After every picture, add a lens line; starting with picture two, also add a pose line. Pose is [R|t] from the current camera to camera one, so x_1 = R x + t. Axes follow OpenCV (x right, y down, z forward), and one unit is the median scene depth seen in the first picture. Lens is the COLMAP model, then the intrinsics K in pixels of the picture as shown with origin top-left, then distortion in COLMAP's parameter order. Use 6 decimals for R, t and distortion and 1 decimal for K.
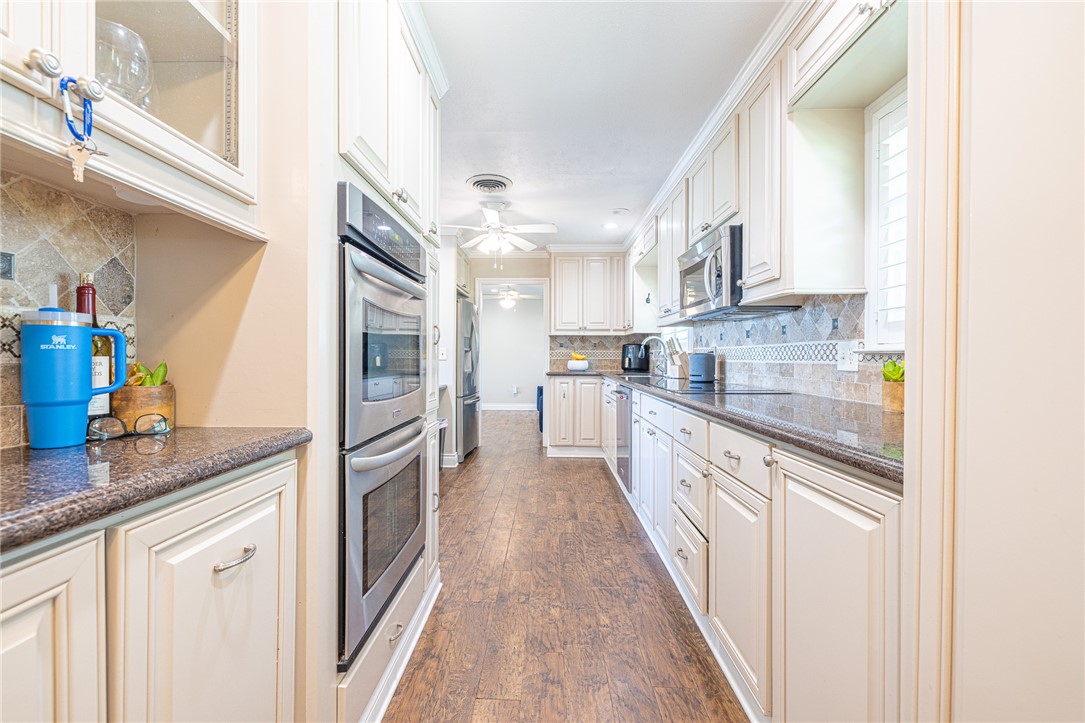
lens RADIAL K [[455.6, 0, 542.0], [0, 455.6, 361.3], [0, 0, 1]] dist [-0.003872, -0.000042]
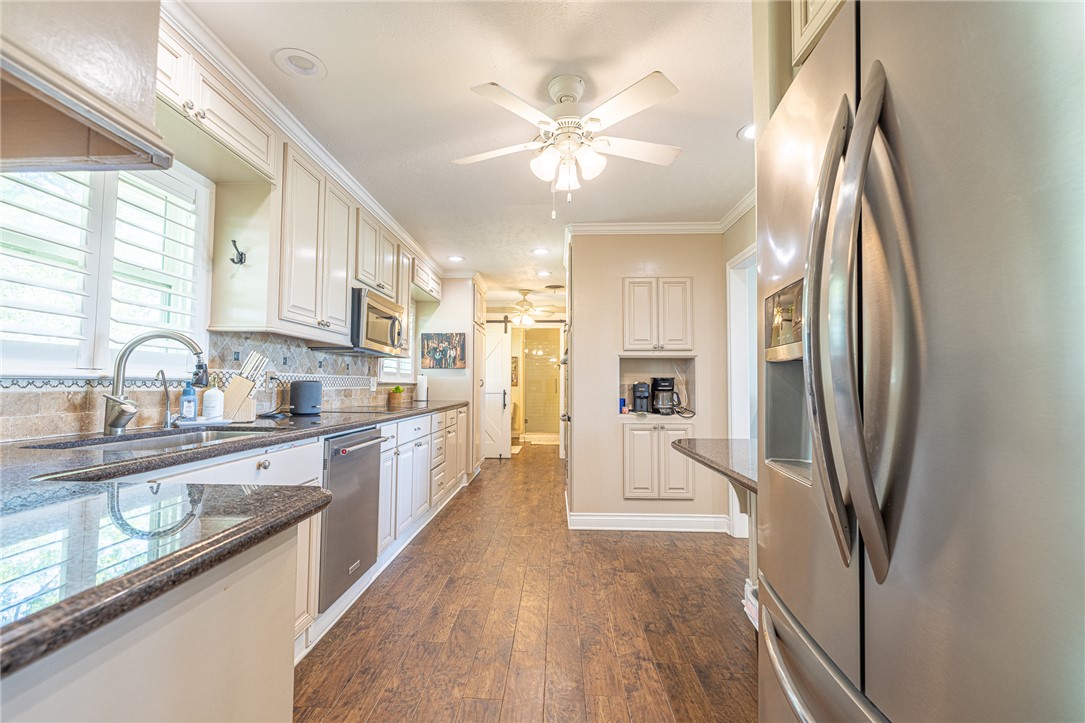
lens RADIAL K [[455.6, 0, 534.6], [0, 455.6, 366.1], [0, 0, 1]] dist [-0.003872, -0.000042]
pose [[-0.999296, -0.009605, 0.036276, -0.123293], [-0.010737, 0.999457, -0.031137, -0.026350], [-0.035957, -0.031505, -0.998857, 2.139918]]
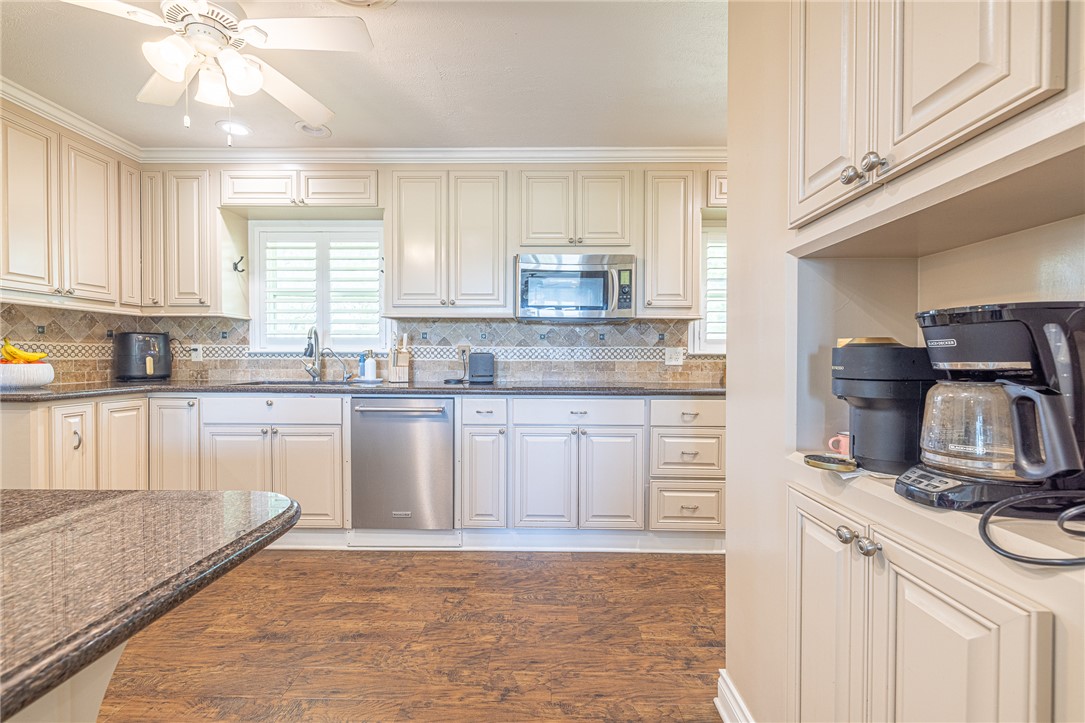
lens RADIAL K [[455.6, 0, 539.6], [0, 455.6, 364.9], [0, 0, 1]] dist [-0.003872, -0.000042]
pose [[0.000439, -0.022067, 0.999756, -0.713135], [0.006477, 0.999736, 0.022063, -0.014089], [-0.999979, 0.006465, 0.000581, 1.020336]]
